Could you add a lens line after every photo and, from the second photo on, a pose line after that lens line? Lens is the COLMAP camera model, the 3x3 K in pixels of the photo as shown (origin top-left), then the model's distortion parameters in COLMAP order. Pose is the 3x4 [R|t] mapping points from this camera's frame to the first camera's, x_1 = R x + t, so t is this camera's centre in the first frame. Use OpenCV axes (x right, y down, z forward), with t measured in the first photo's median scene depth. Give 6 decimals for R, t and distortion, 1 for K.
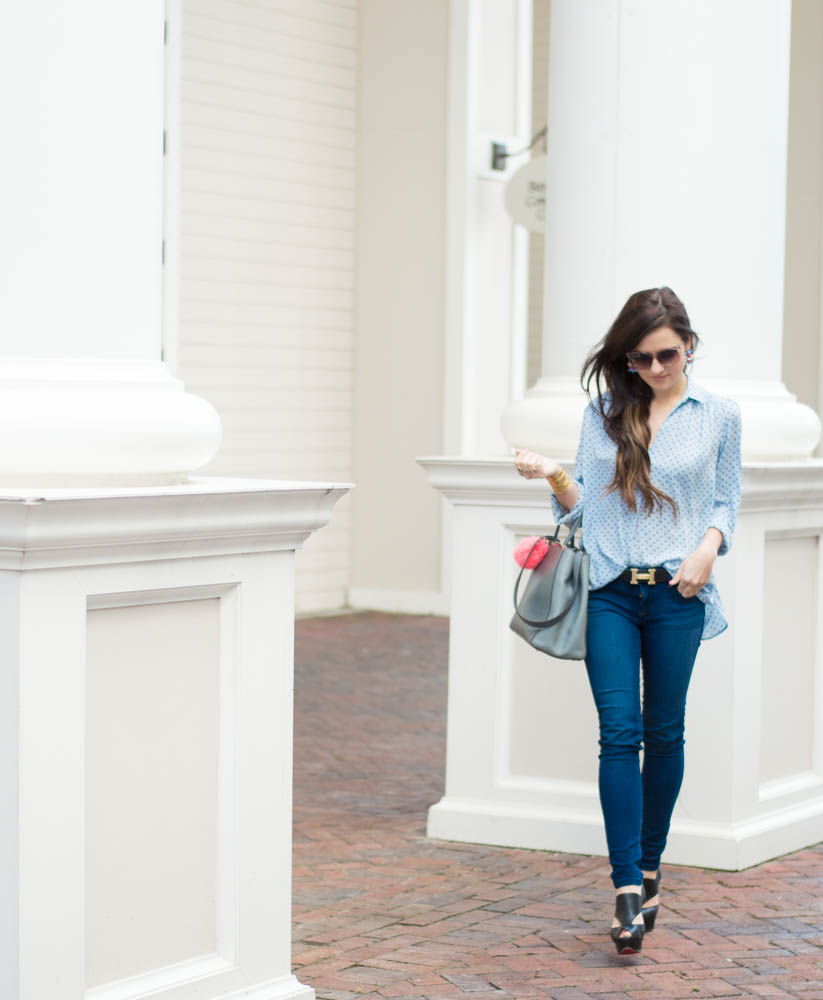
lens RADIAL K [[2605.0, 0, 411.5], [0, 2605.0, 500.0], [0, 0, 1]] dist [-0.071115, -0.747079]
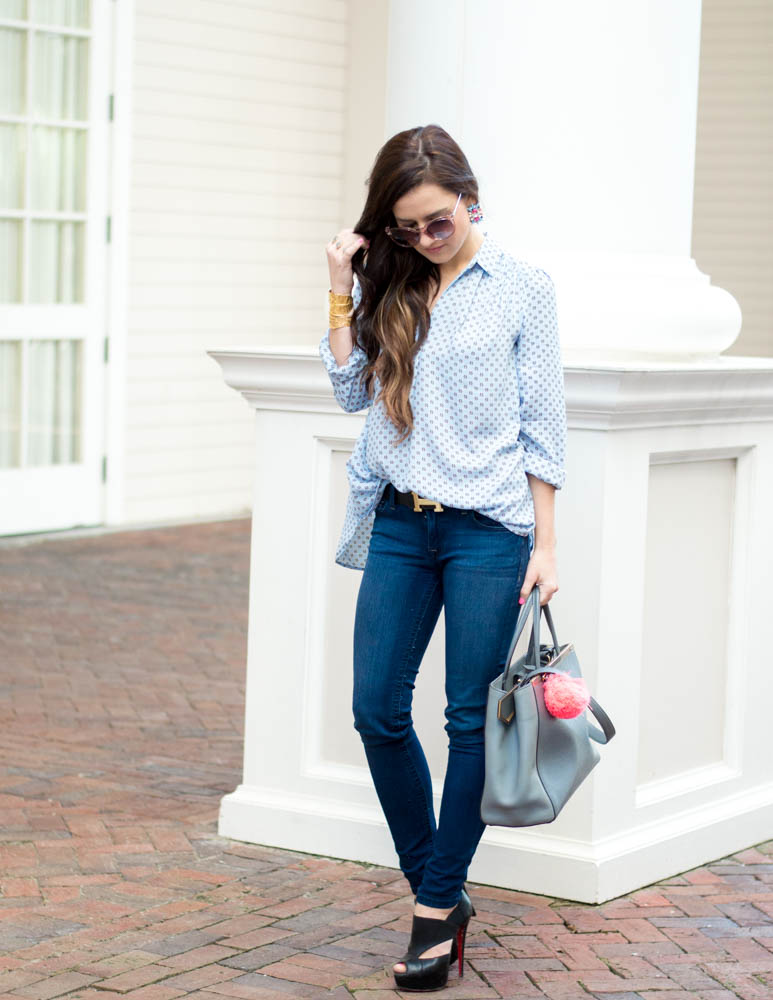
lens RADIAL K [[2546.6, 0, 386.5], [0, 2546.6, 500.0], [0, 0, 1]] dist [-0.154000, 0.270896]
pose [[0.998563, 0.020143, -0.049669, 0.096274], [-0.017693, 0.998628, 0.049280, -0.009576], [0.050594, -0.048330, 0.997549, 0.260005]]
